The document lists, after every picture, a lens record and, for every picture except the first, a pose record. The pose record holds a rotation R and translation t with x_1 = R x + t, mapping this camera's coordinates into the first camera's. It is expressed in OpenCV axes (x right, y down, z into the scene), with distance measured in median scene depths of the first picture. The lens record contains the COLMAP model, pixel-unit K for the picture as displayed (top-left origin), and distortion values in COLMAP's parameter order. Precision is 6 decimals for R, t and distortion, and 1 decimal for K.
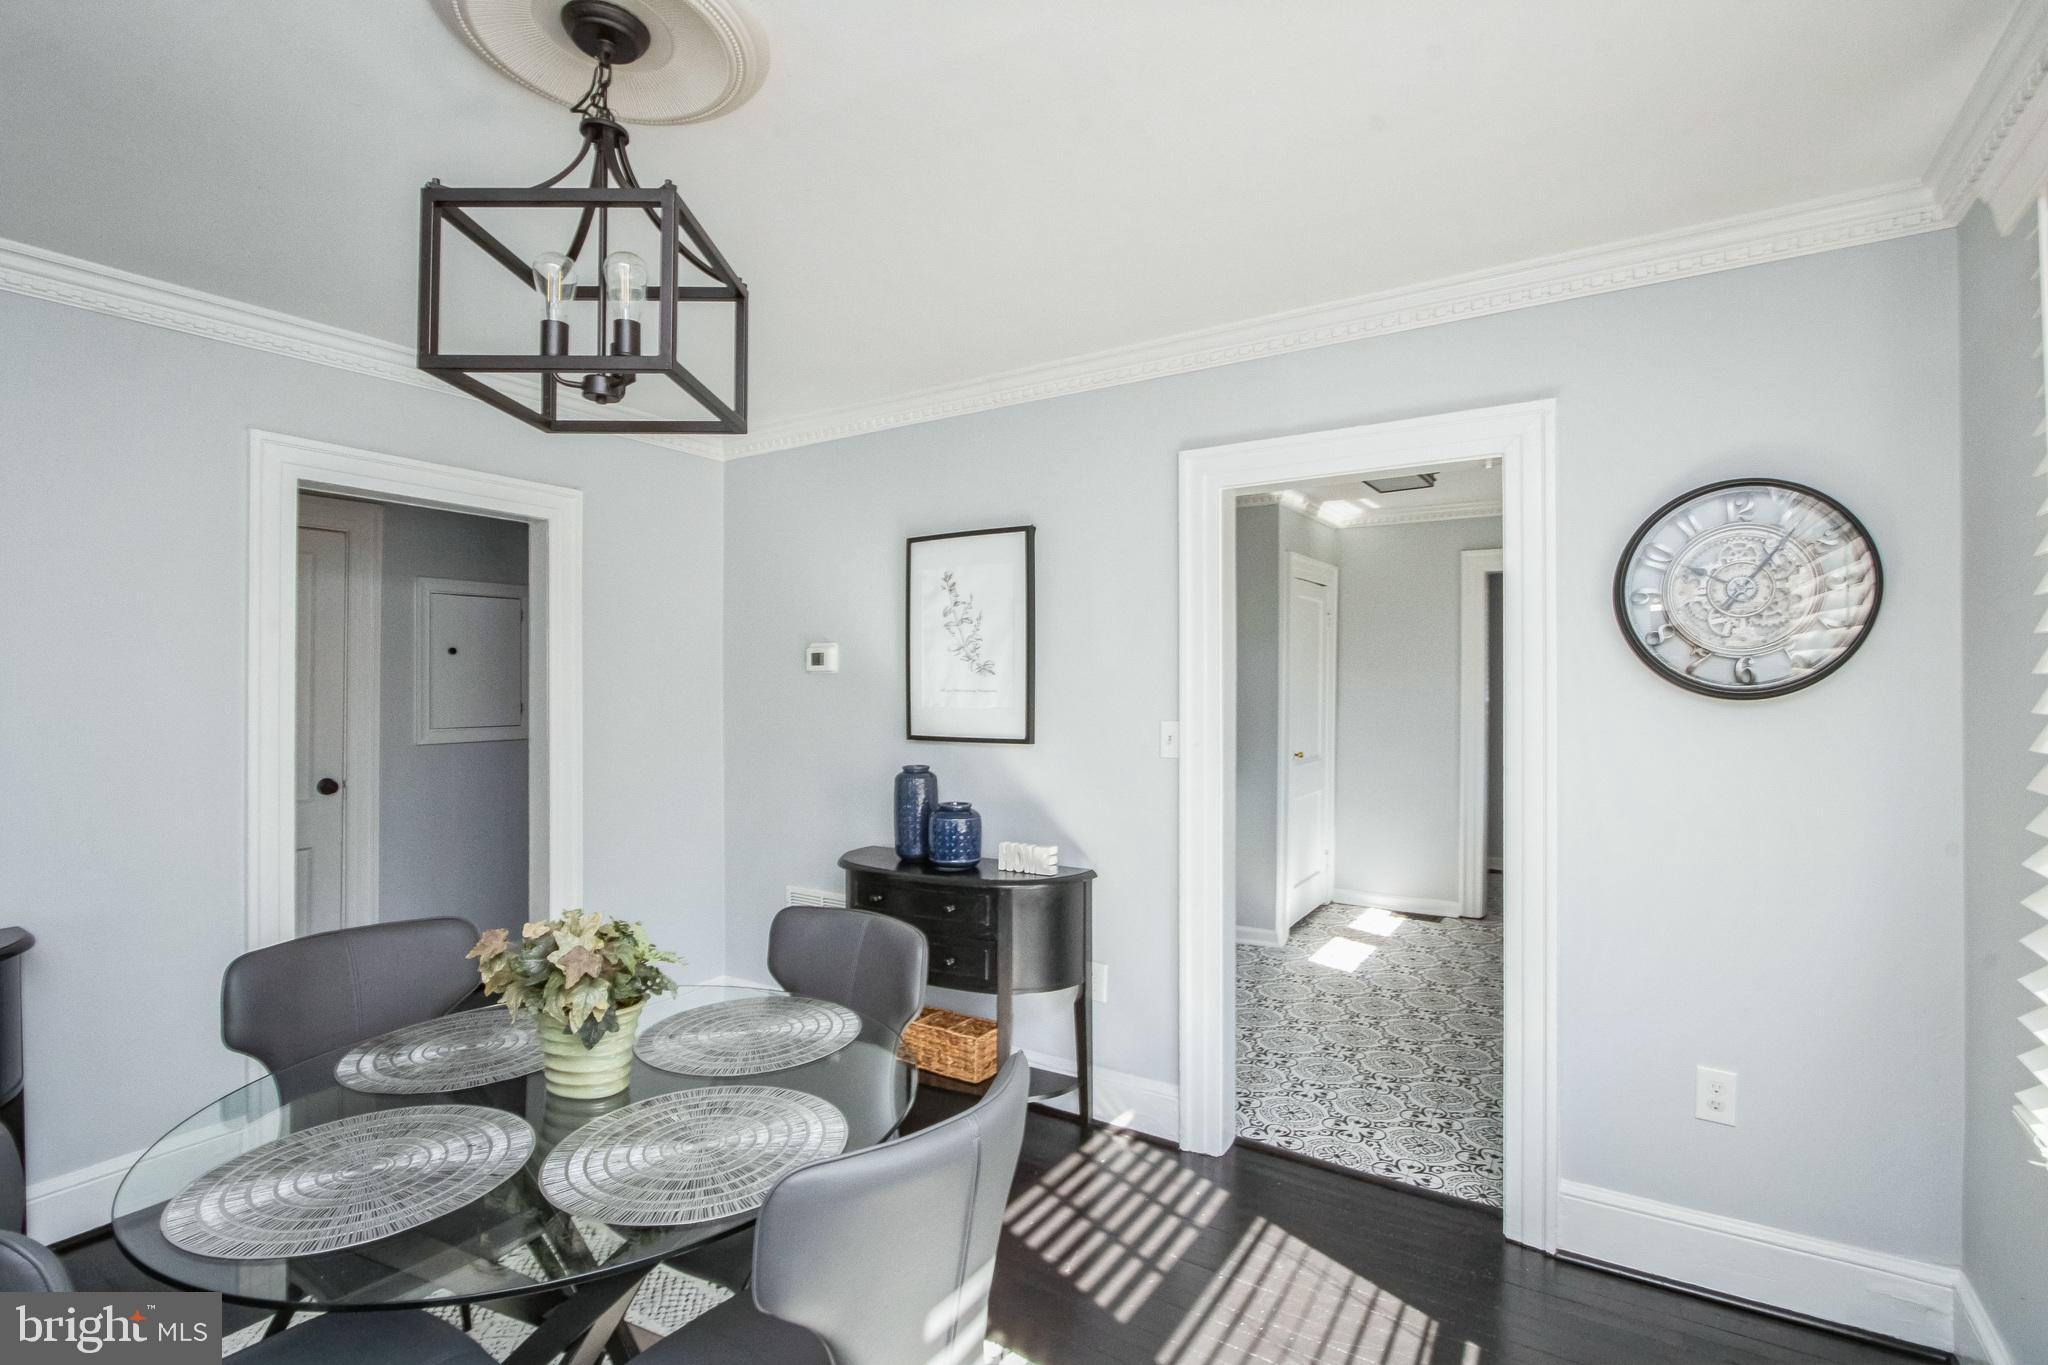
lens RADIAL K [[973.8, 0, 1031.6], [0, 973.8, 689.7], [0, 0, 1]] dist [-0.008396, 0.002423]
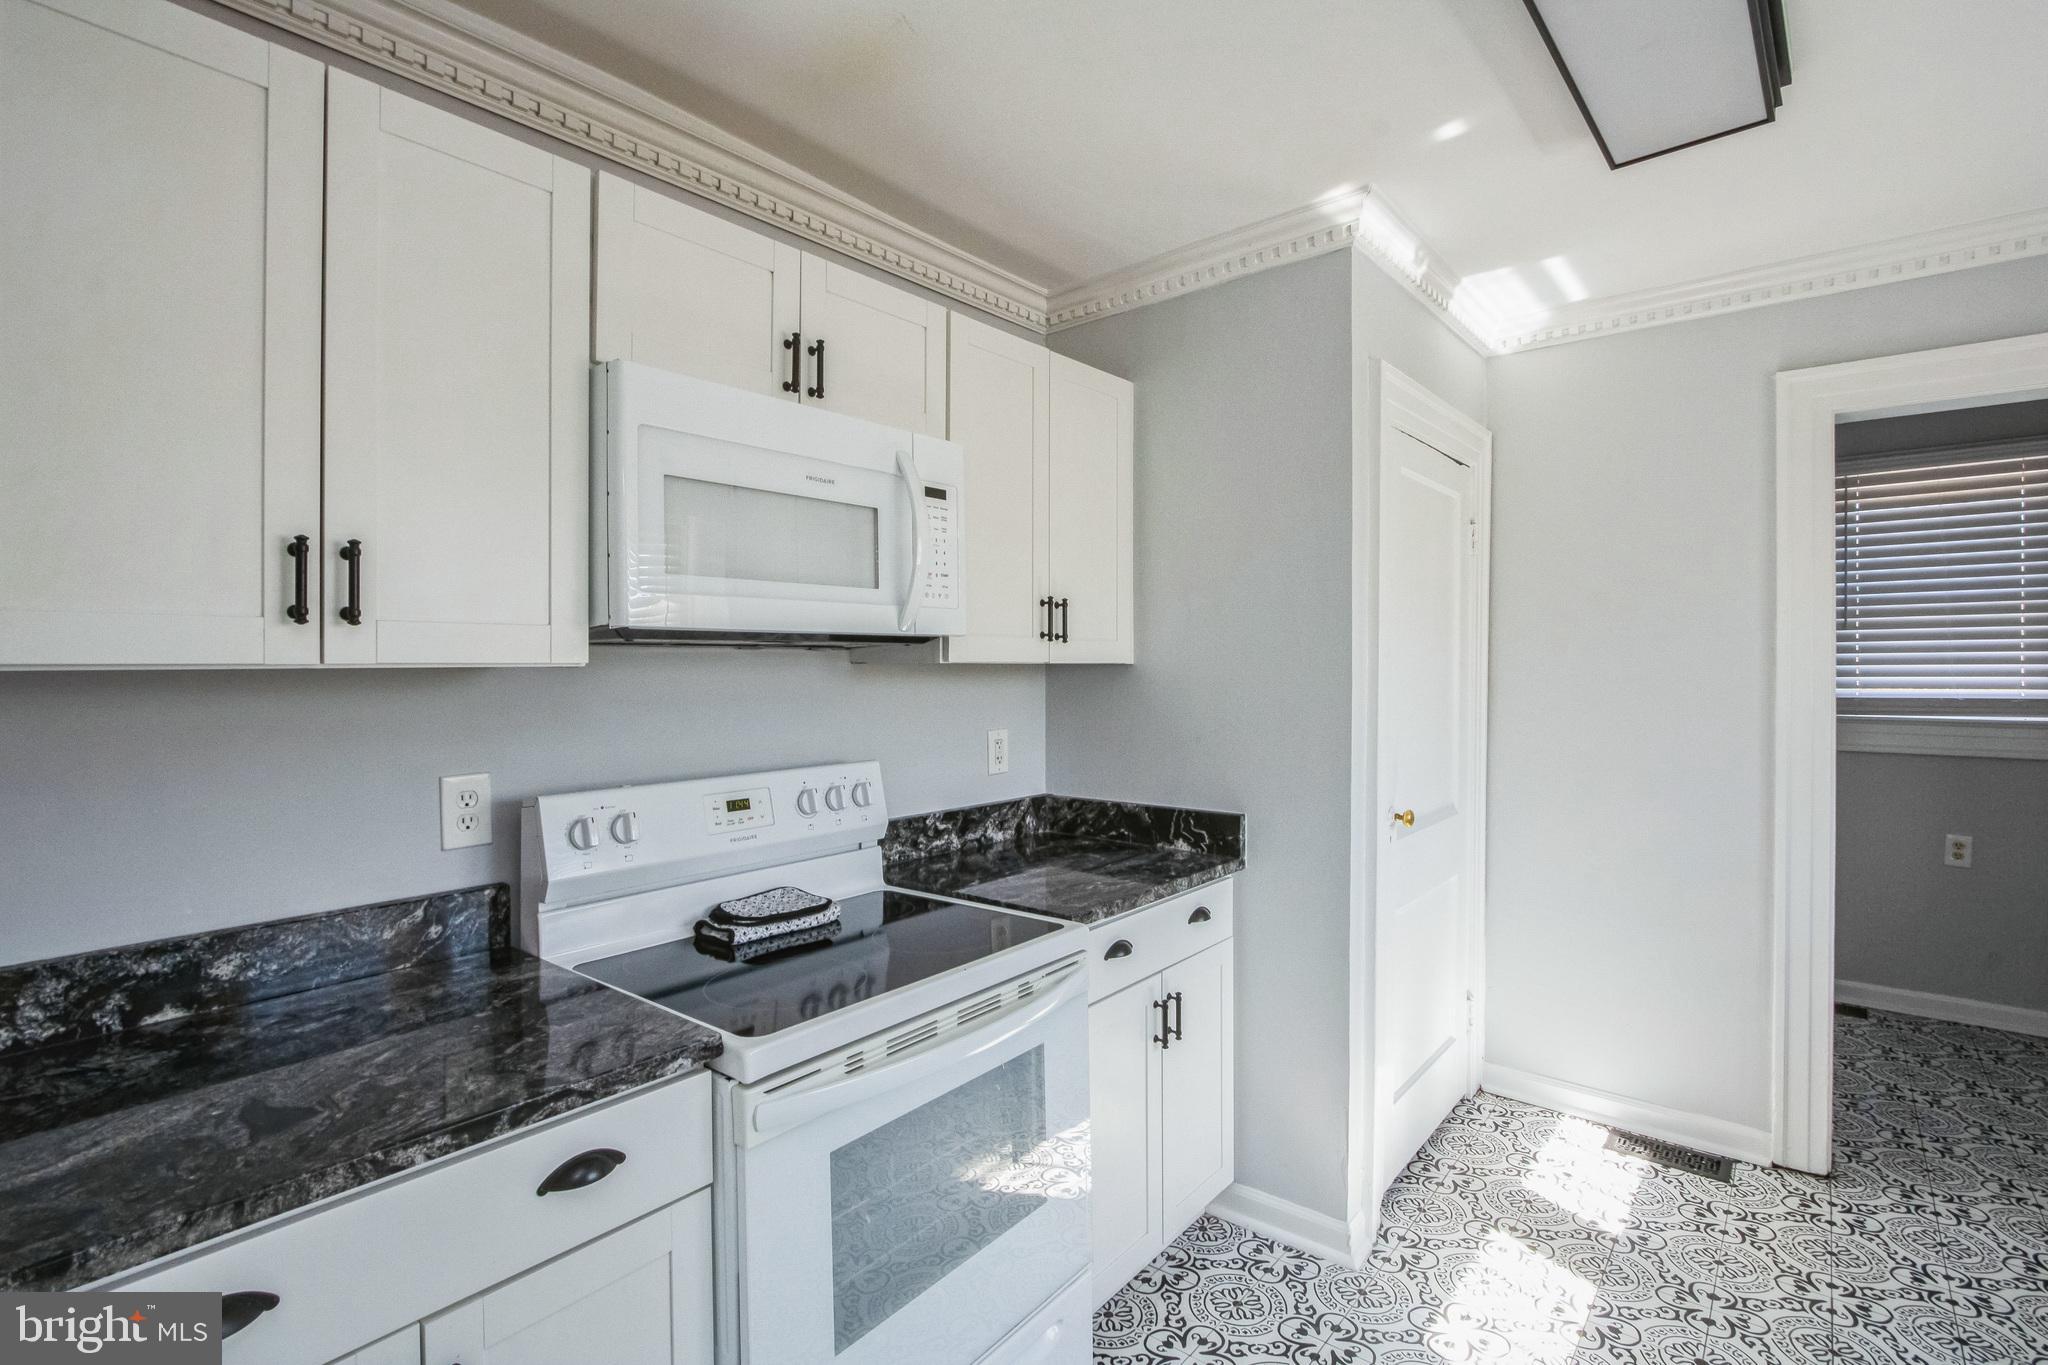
lens RADIAL K [[973.8, 0, 1027.6], [0, 973.8, 661.7], [0, 0, 1]] dist [-0.008396, 0.002423]
pose [[0.990719, -0.000825, -0.135921, 0.155089], [0.000131, 0.999987, -0.005112, -0.002751], [0.135923, 0.005047, 0.990707, 0.502598]]
